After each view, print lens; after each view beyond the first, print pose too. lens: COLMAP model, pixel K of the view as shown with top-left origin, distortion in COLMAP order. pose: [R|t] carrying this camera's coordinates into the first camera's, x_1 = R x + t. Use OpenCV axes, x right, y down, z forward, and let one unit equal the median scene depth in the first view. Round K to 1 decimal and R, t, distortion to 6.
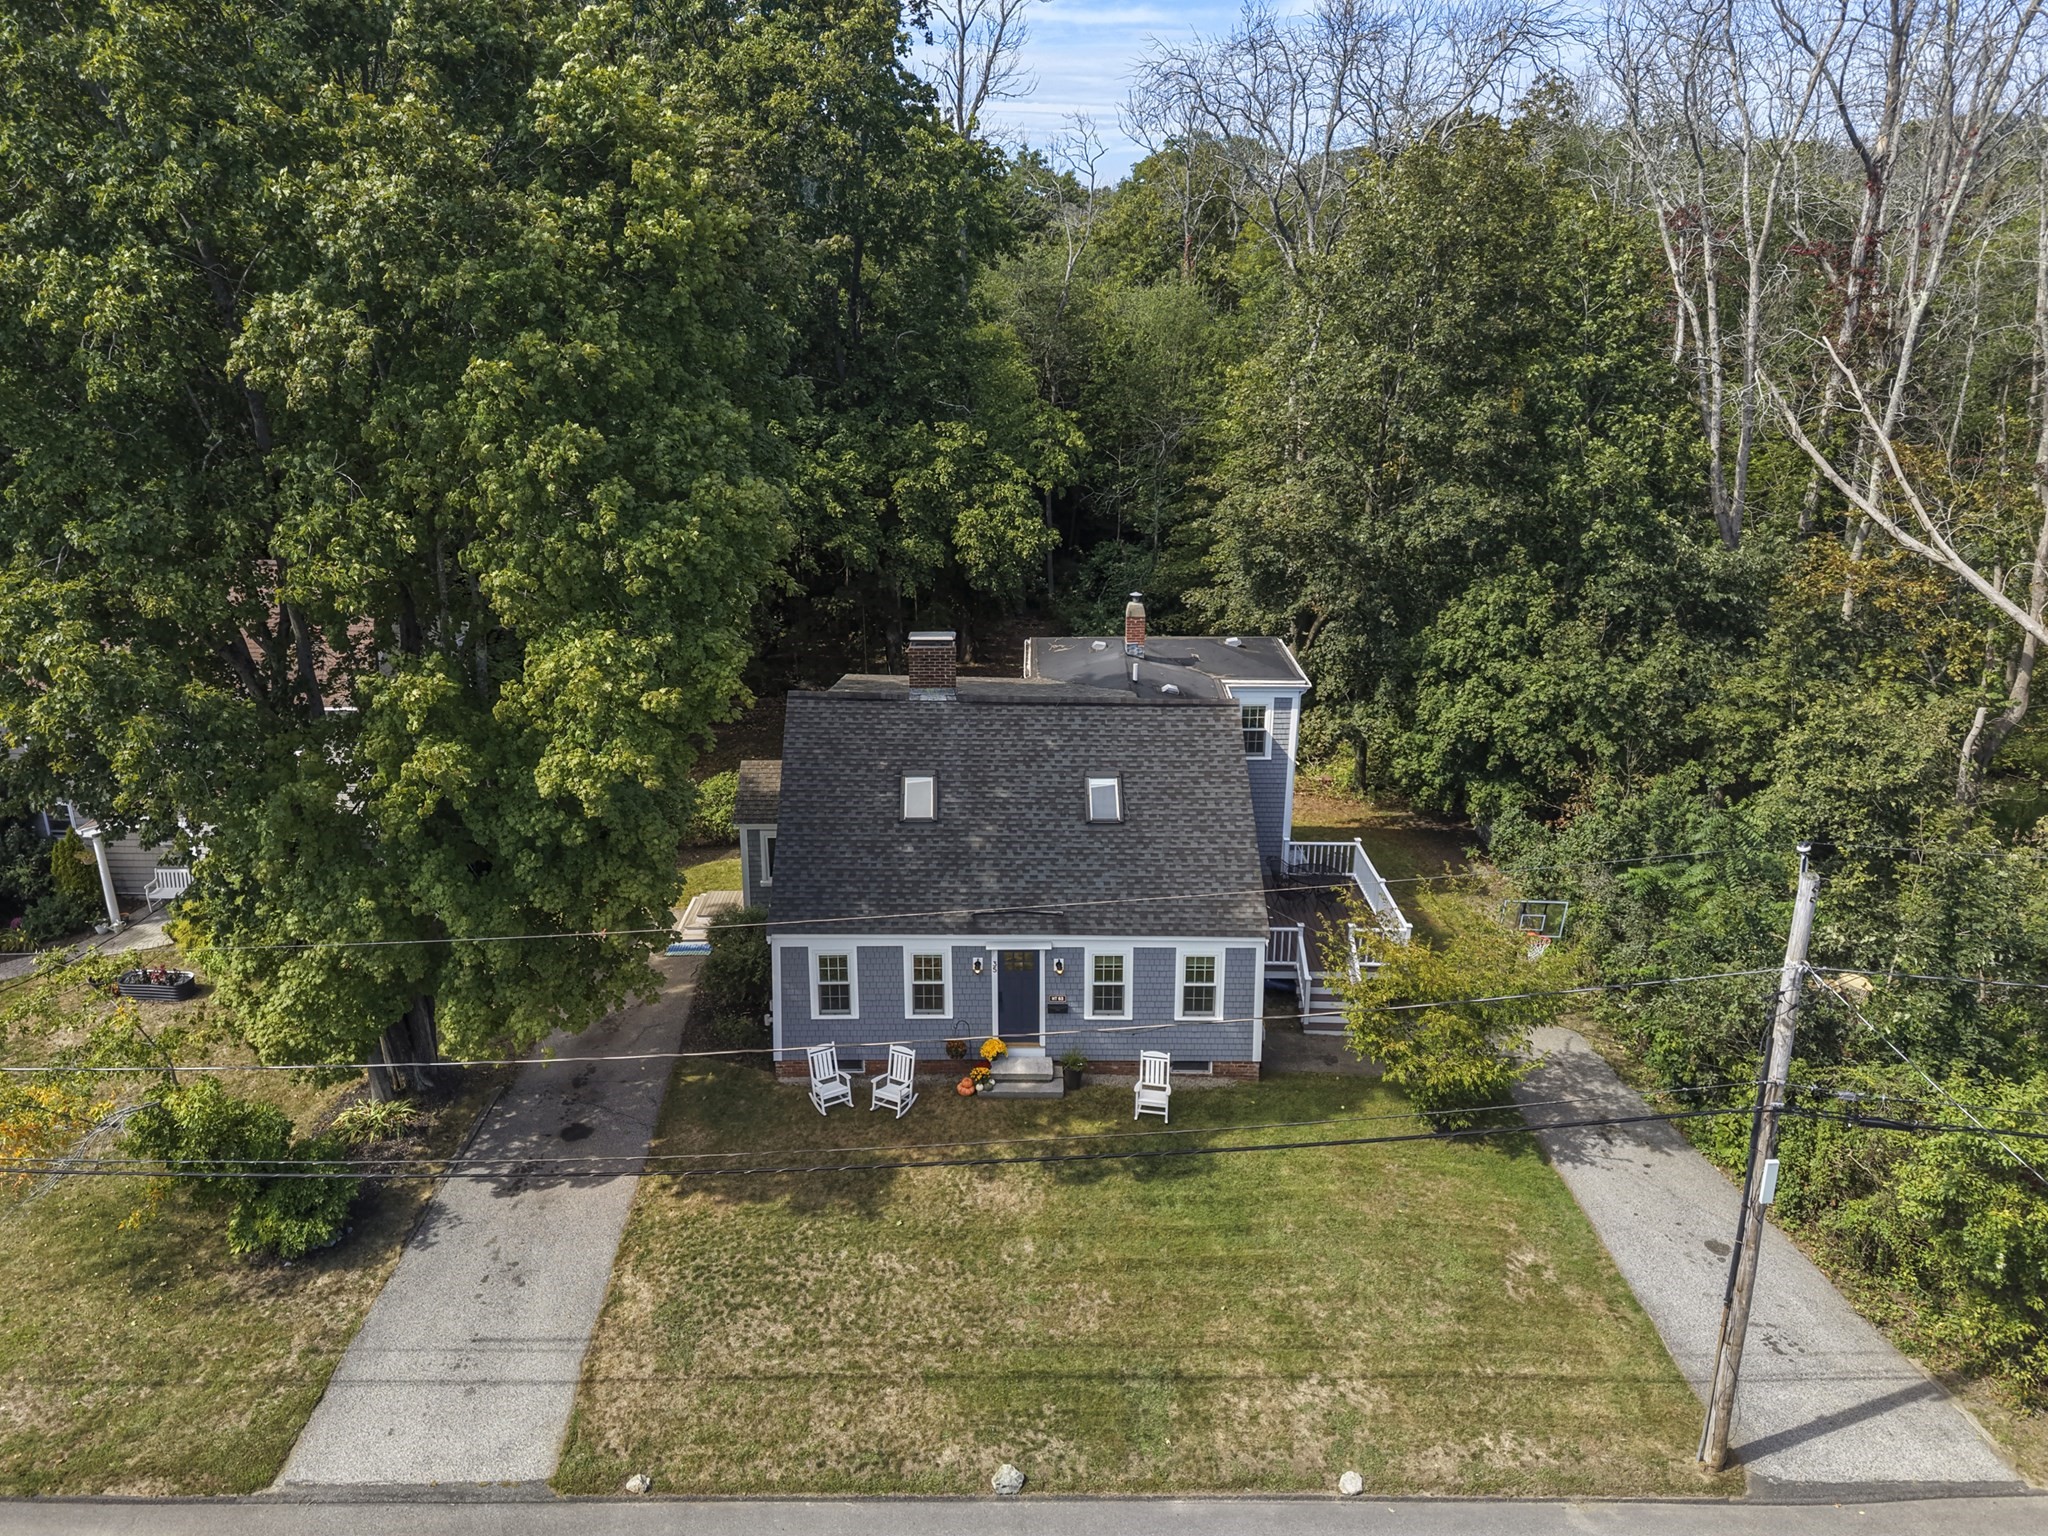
lens RADIAL K [[1420.0, 0, 1024.0], [0, 1420.0, 768.0], [0, 0, 1]] dist [0.067322, -0.060385]
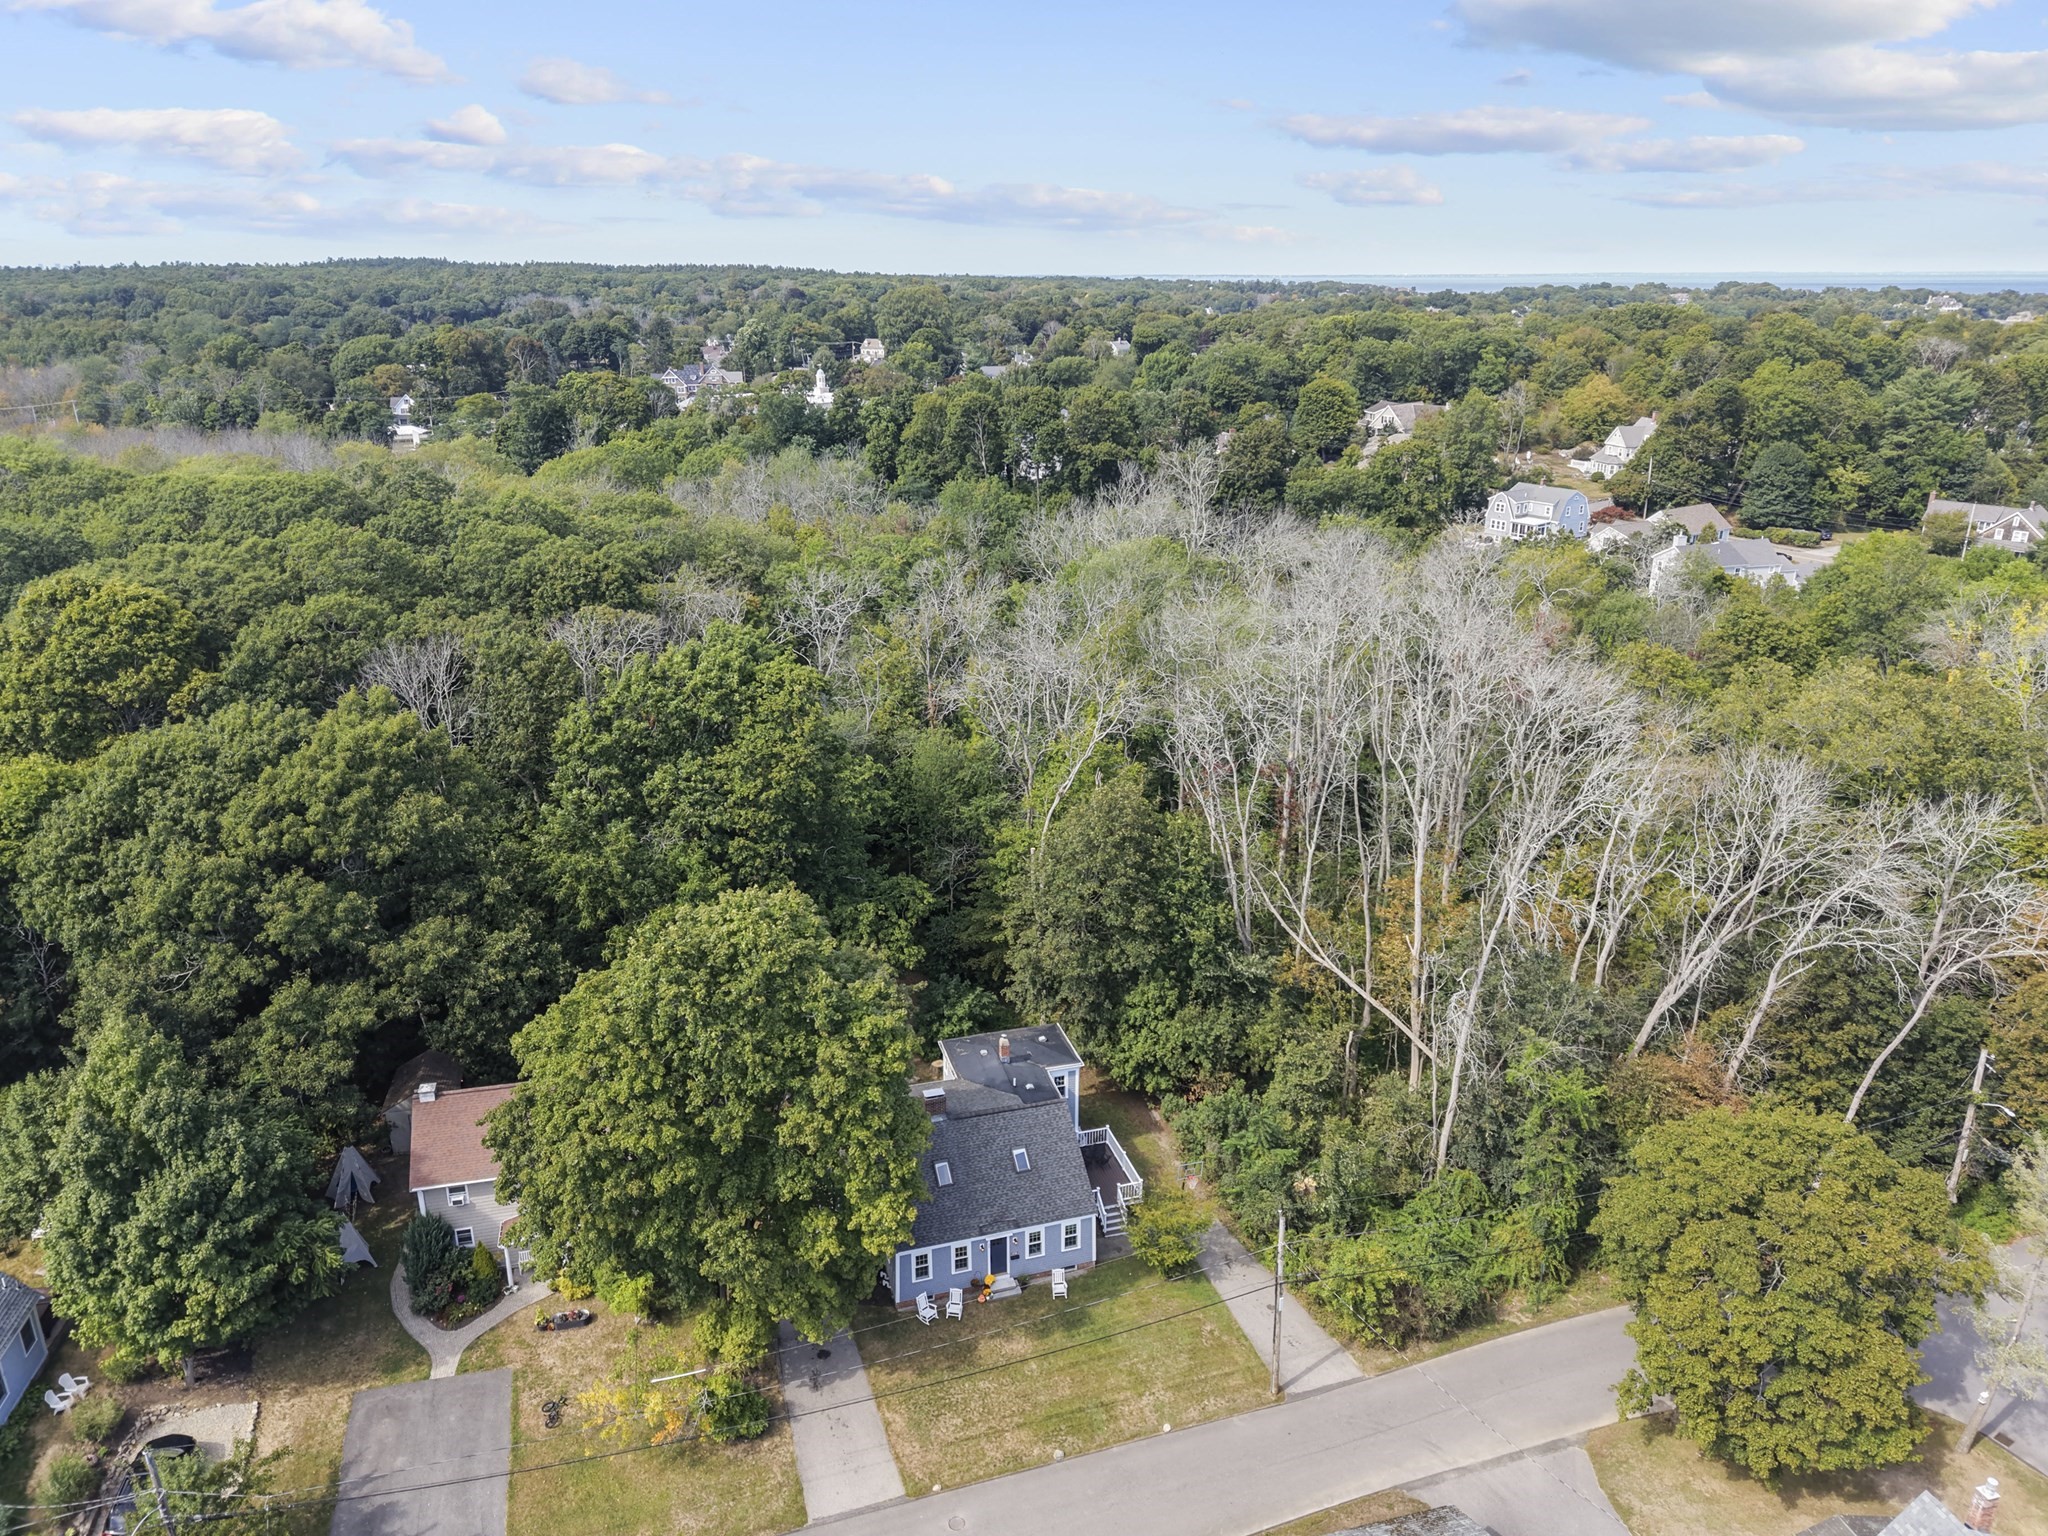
lens RADIAL K [[1354.7, 0, 1041.3], [0, 1354.7, 804.4], [0, 0, 1]] dist [0.058423, -0.050226]
pose [[0.948695, -0.098353, 0.300507, -0.550144], [0.084811, 0.994718, 0.057813, -0.718760], [-0.304605, -0.029361, 0.952026, -1.167165]]
